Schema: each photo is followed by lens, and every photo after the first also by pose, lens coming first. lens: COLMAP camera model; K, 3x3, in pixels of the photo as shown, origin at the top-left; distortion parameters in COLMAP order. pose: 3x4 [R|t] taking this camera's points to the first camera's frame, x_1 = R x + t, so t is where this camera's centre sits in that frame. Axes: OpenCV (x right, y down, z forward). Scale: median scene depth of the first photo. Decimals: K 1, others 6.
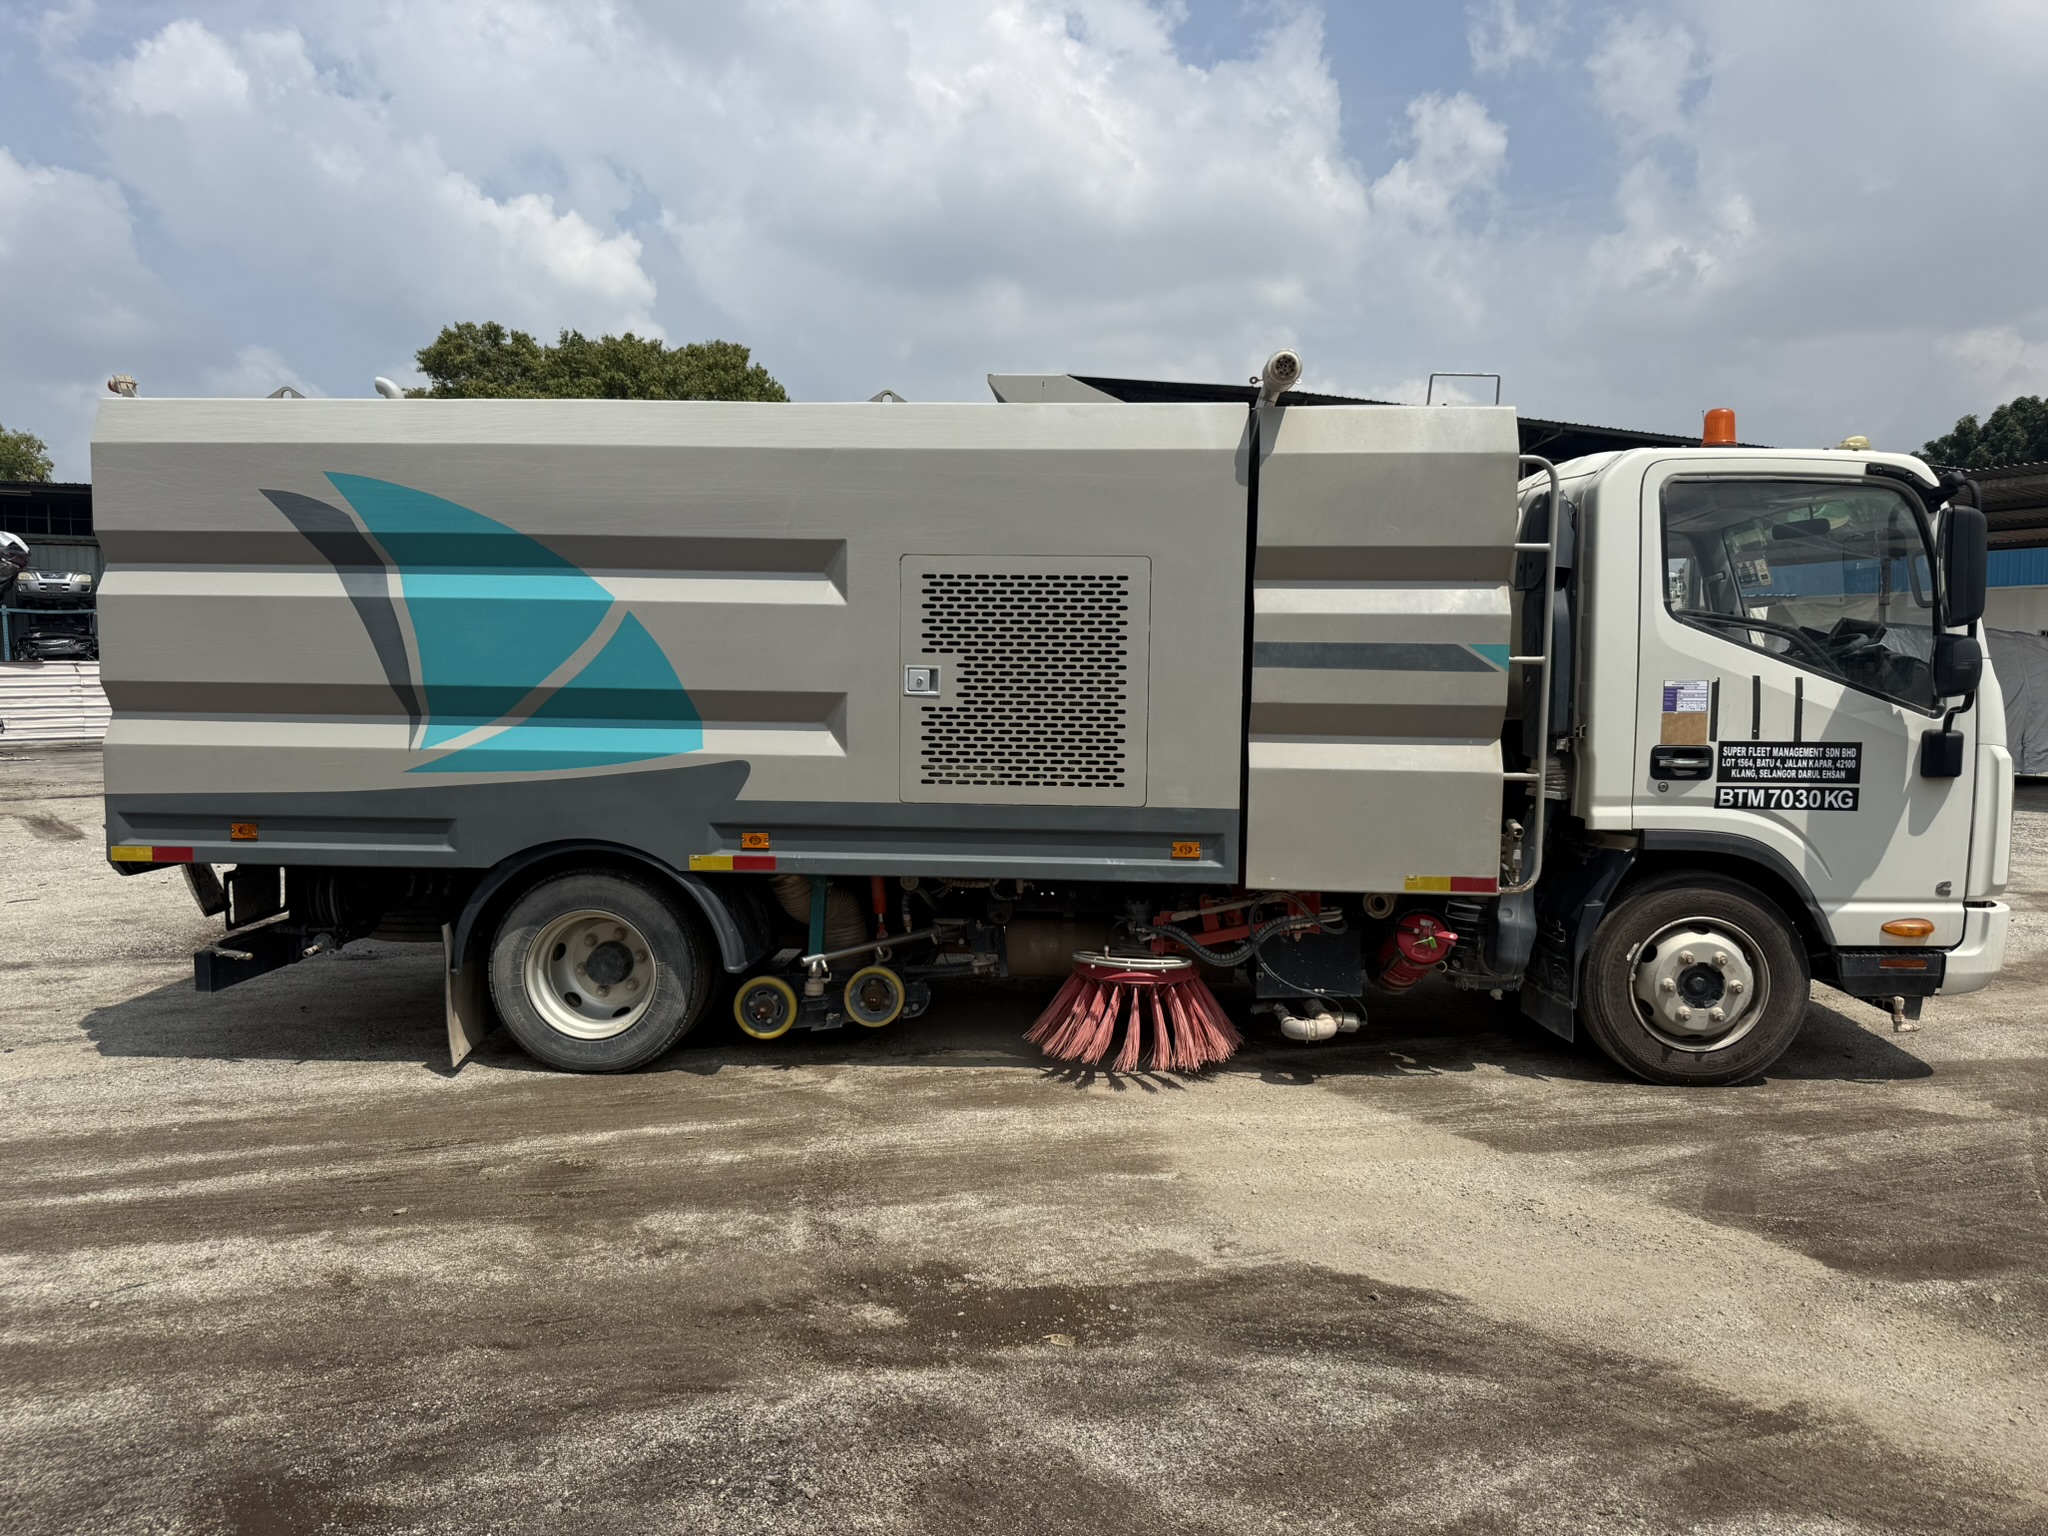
lens RADIAL K [[1424.9, 0, 1024.0], [0, 1424.9, 768.0], [0, 0, 1]] dist [0.094218, -0.182672]
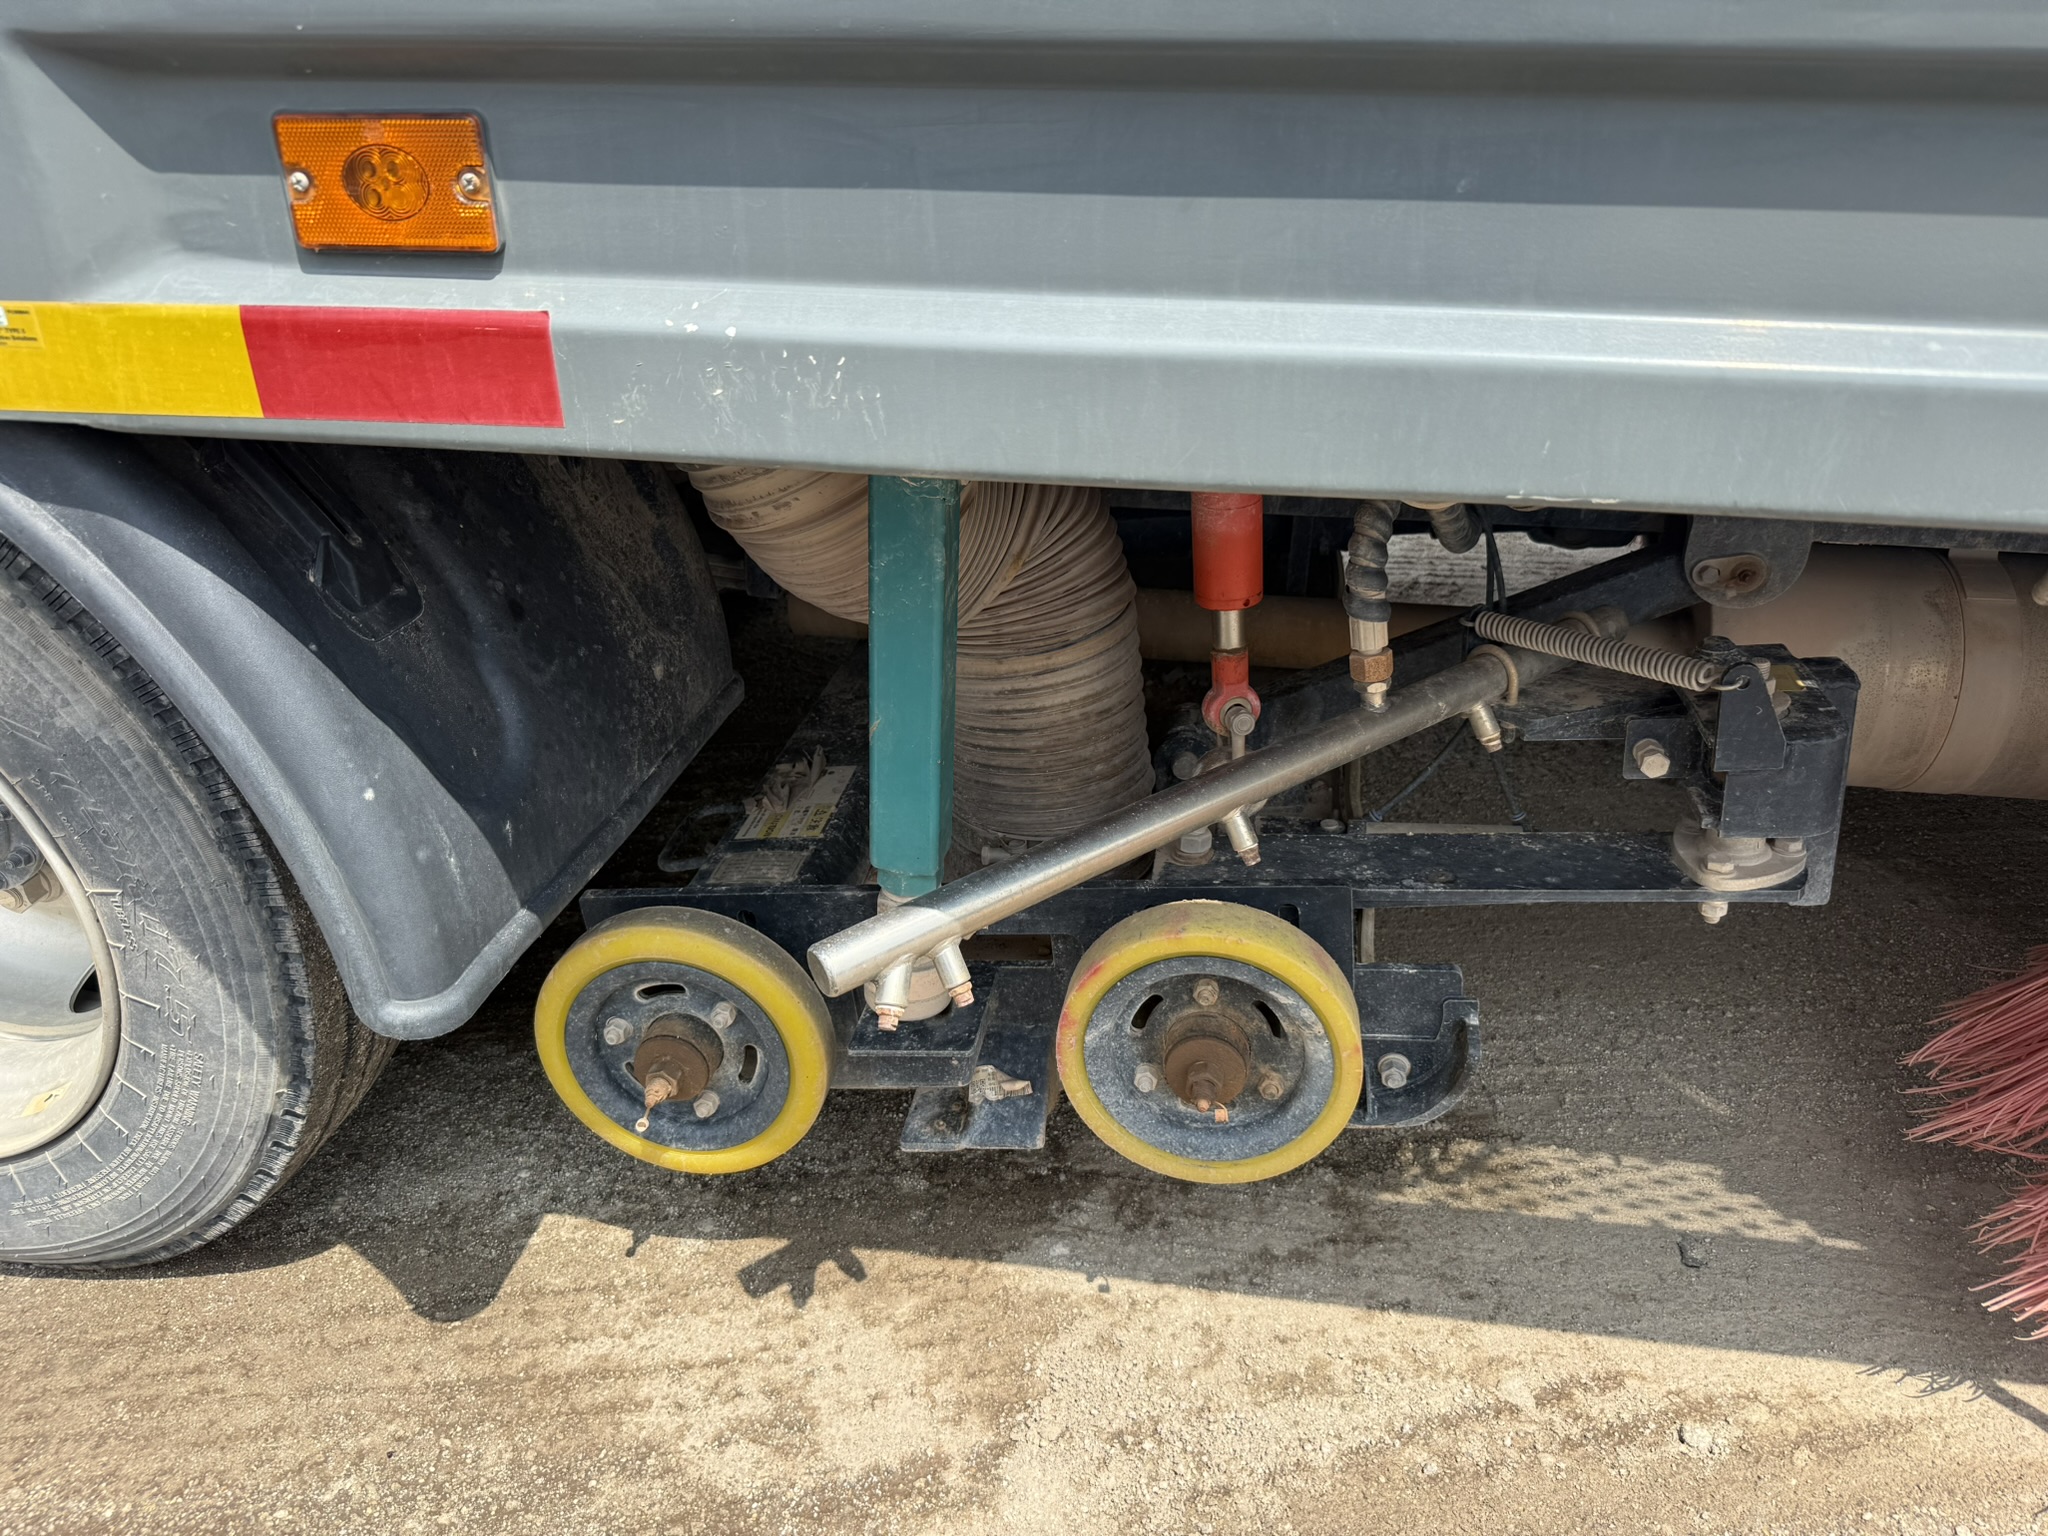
lens RADIAL K [[1490.6, 0, 1068.0], [0, 1490.6, 770.2], [0, 0, 1]] dist [-0.000040, -0.002252]
pose [[0.996010, 0.039196, -0.080170, -0.116148], [-0.005394, 0.923179, 0.384332, 0.048068], [0.089076, -0.382366, 0.919707, 0.875839]]
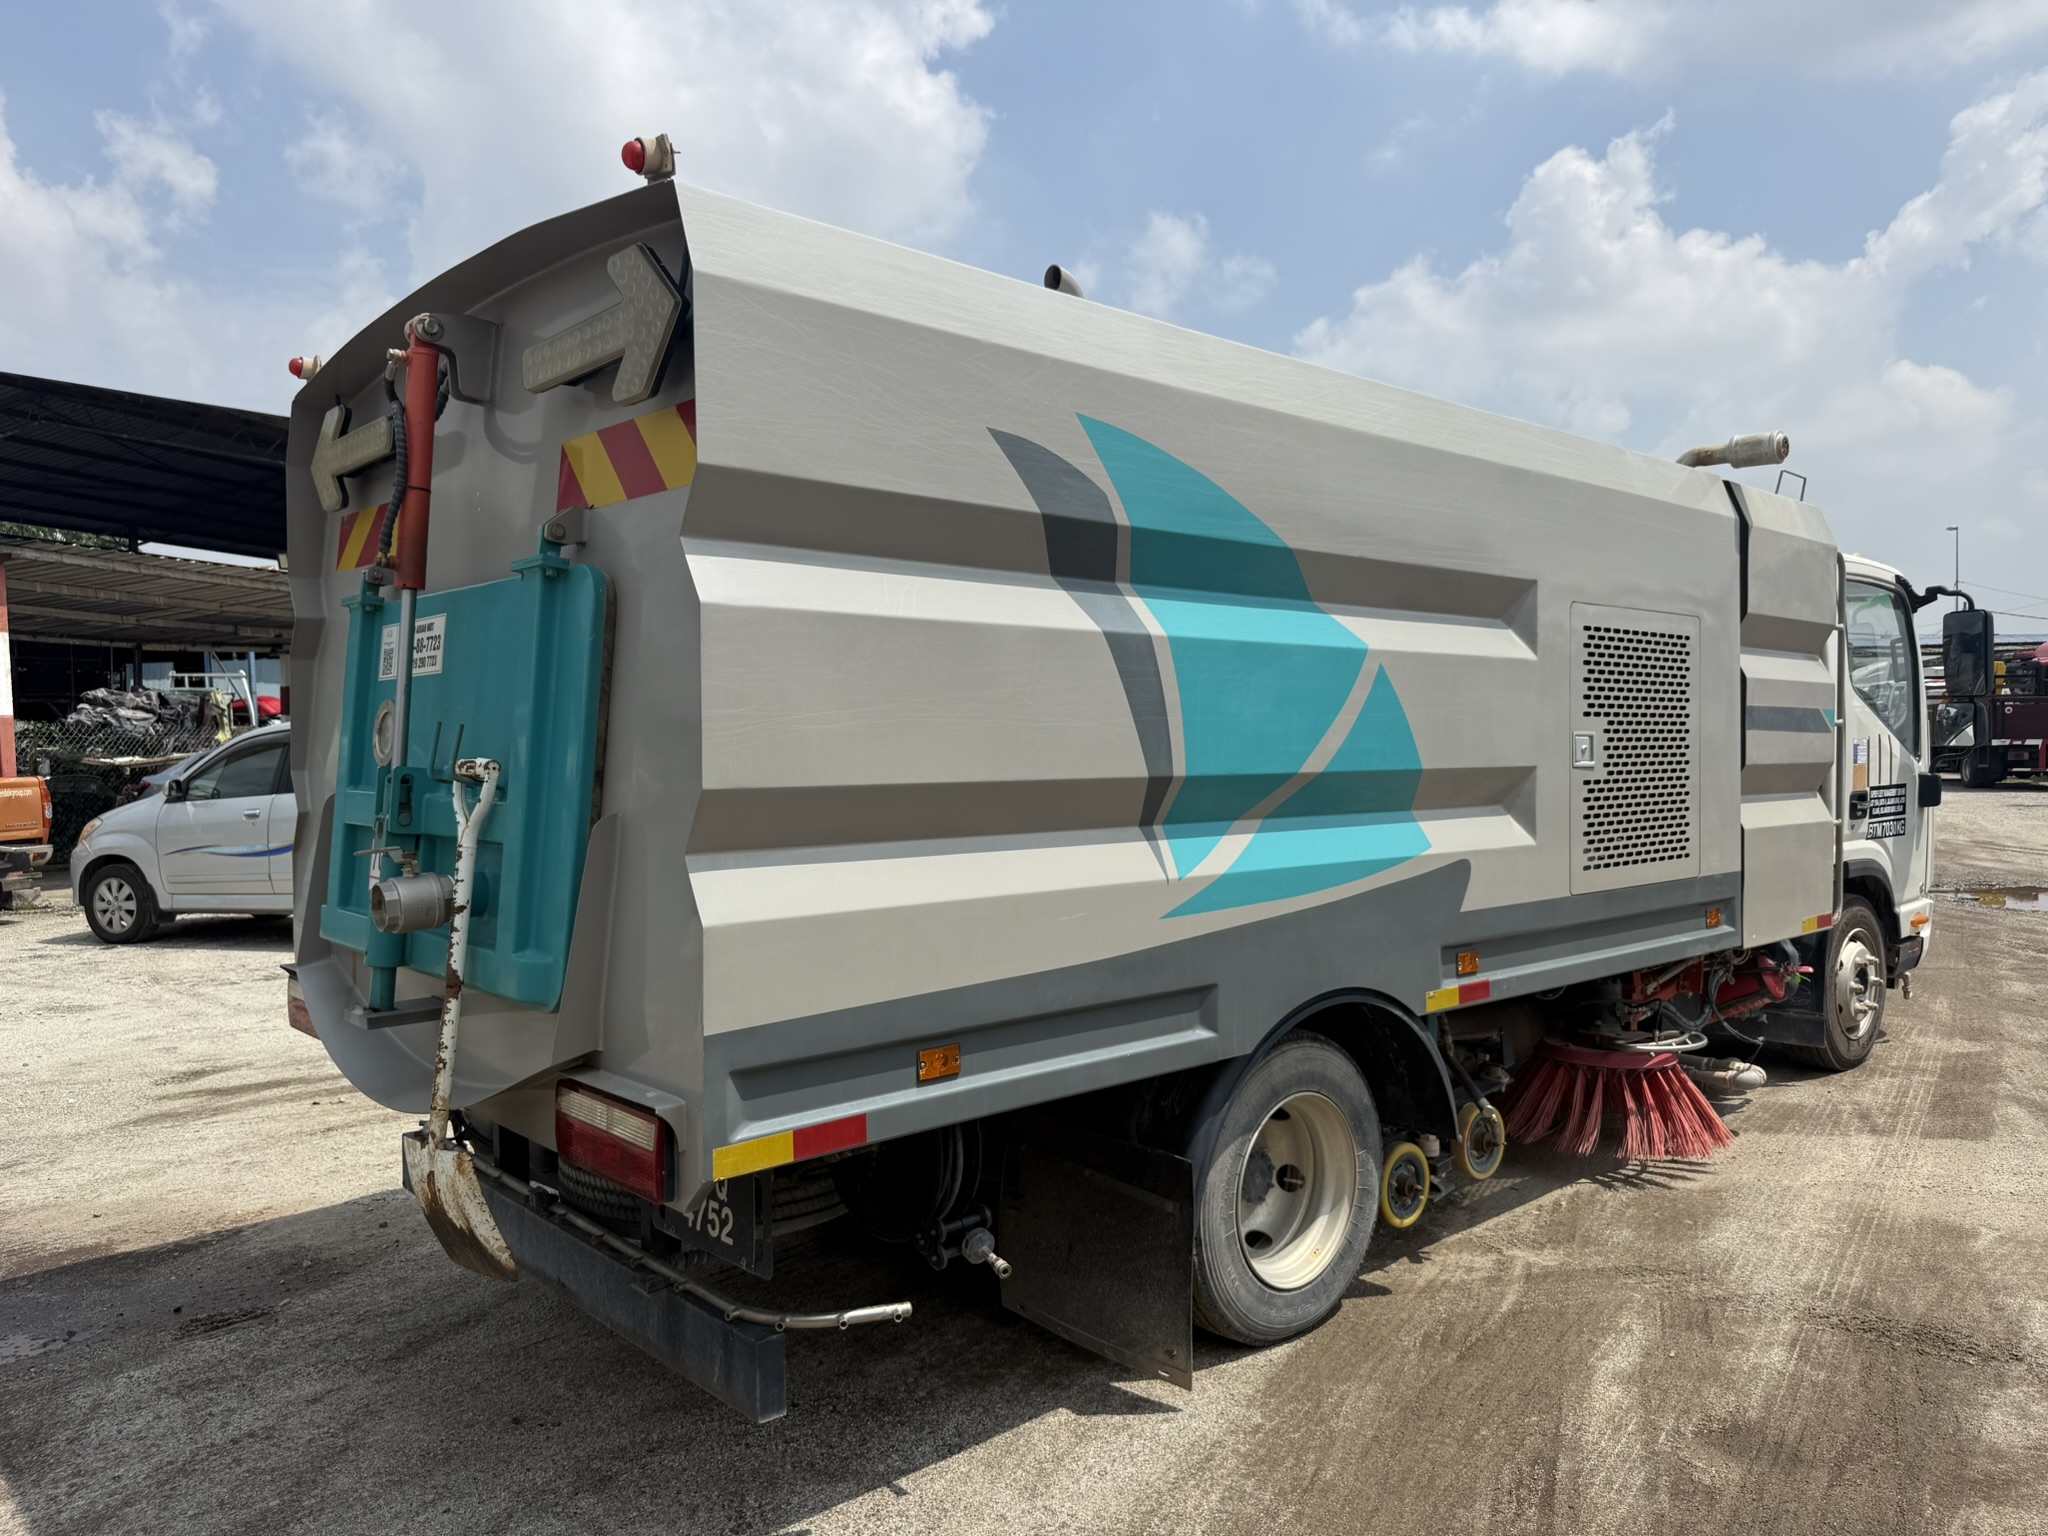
lens RADIAL K [[1481.0, 0, 1024.5], [0, 1481.0, 738.4], [0, 0, 1]] dist [0.003638, 0.000605]
pose [[0.703607, -0.014472, 0.710442, -0.937272], [0.068027, 0.996572, -0.047072, -0.049077], [-0.707326, 0.081450, 0.702179, 0.608704]]
